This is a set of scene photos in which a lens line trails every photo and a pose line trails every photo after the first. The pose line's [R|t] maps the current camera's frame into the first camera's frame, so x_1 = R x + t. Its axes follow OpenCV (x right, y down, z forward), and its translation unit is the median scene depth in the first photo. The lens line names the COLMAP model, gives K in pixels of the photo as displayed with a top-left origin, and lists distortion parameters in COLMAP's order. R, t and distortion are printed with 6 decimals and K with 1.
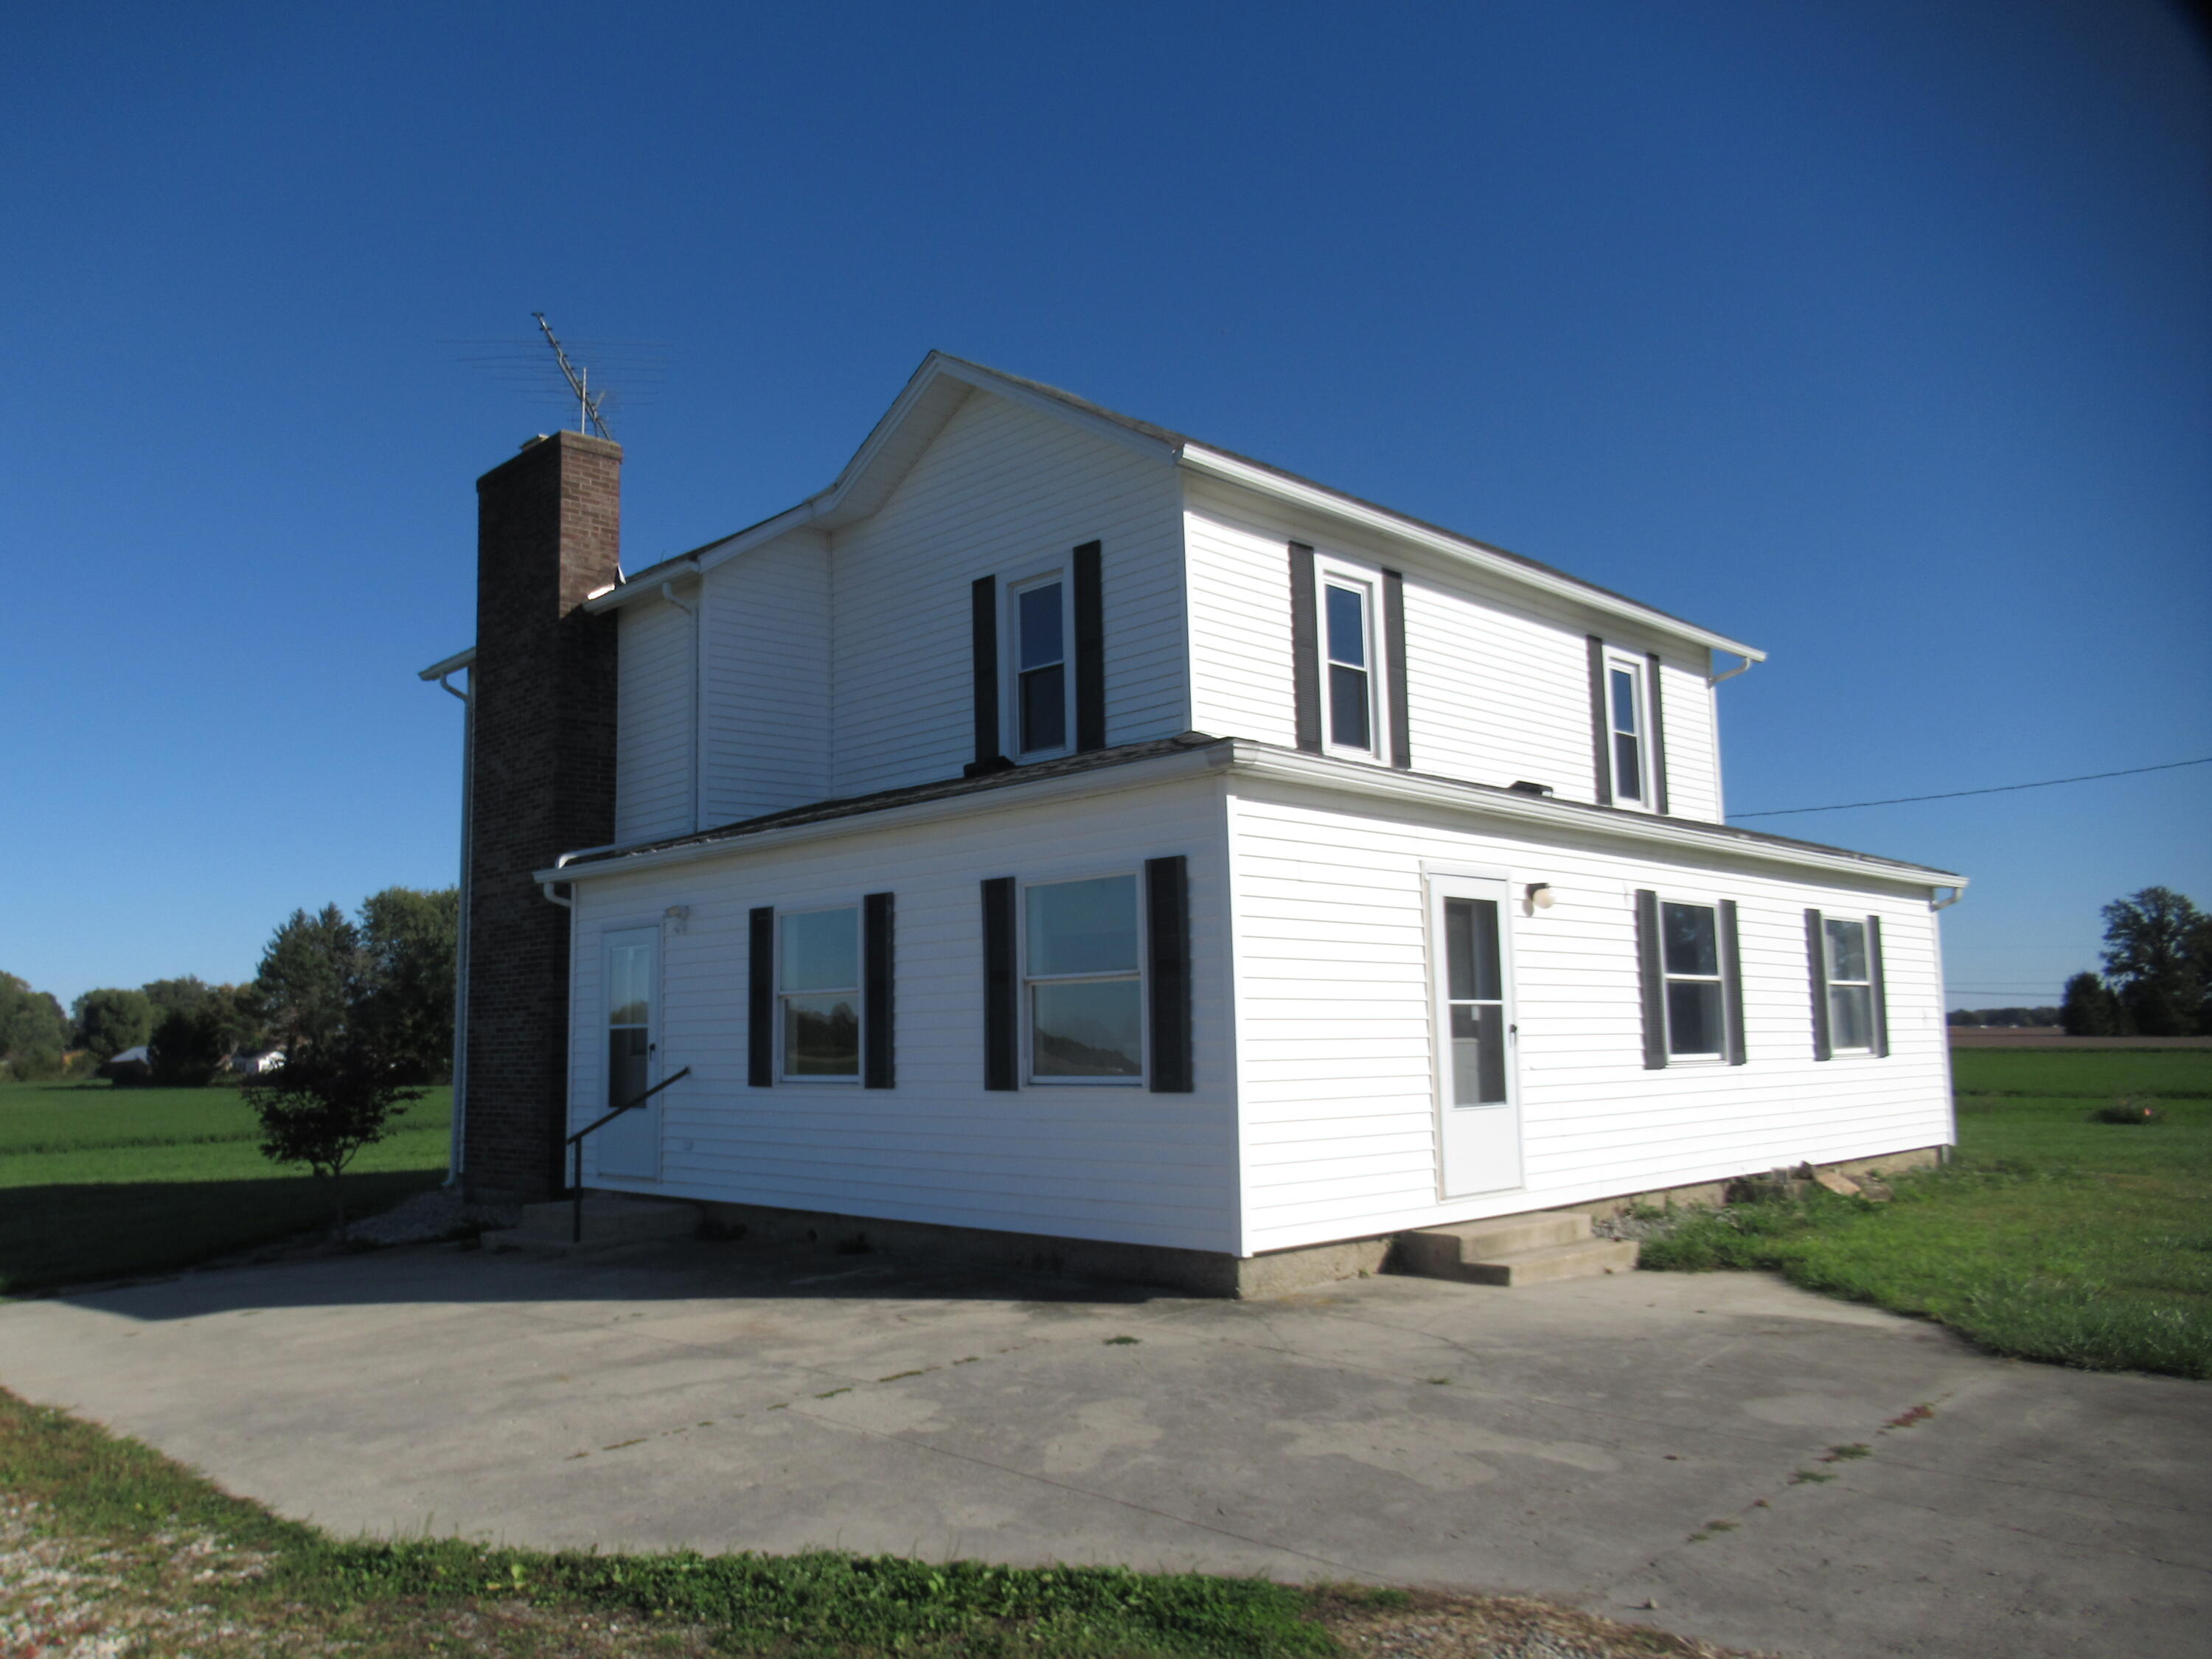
lens RADIAL K [[1687.6, 0, 1113.9], [0, 1687.6, 834.1], [0, 0, 1]] dist [0.001870, -0.002284]
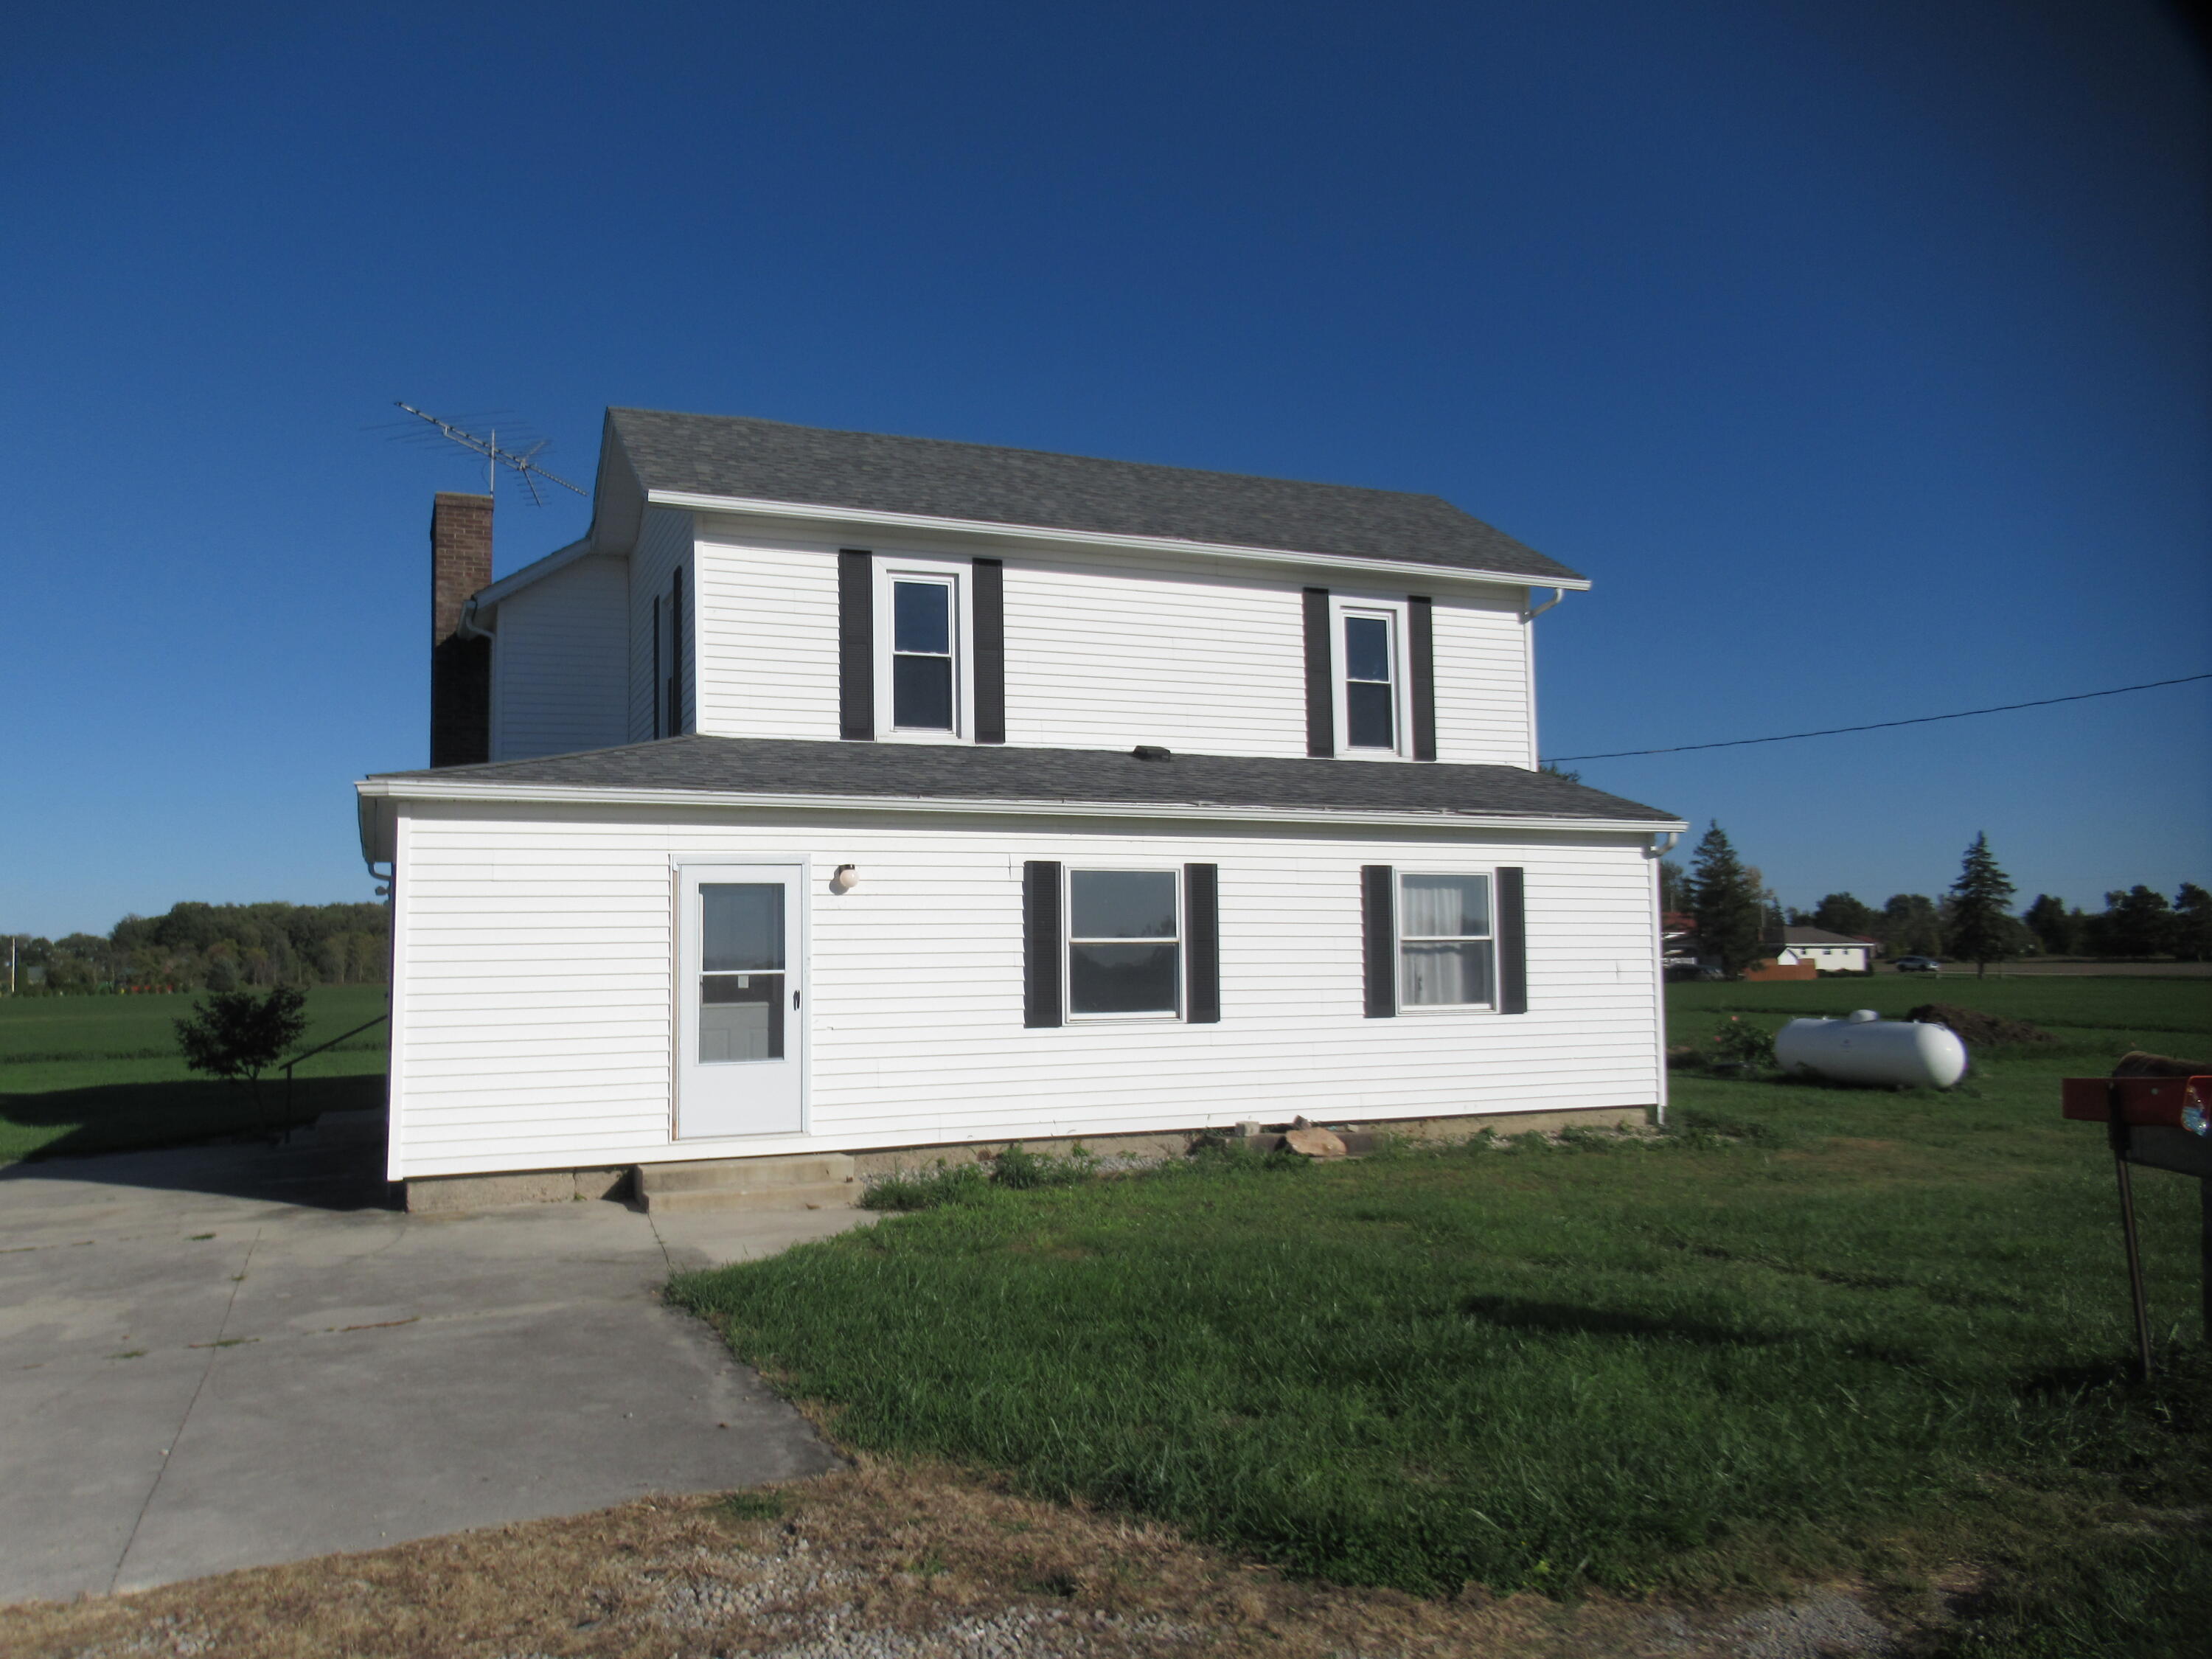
lens RADIAL K [[1687.6, 0, 1113.9], [0, 1687.6, 834.1], [0, 0, 1]] dist [0.001870, -0.002284]
pose [[0.930620, -0.022743, -0.365281, 0.829850], [0.042565, 0.998020, 0.046302, -0.035962], [0.363505, -0.058638, 0.929745, 0.019476]]
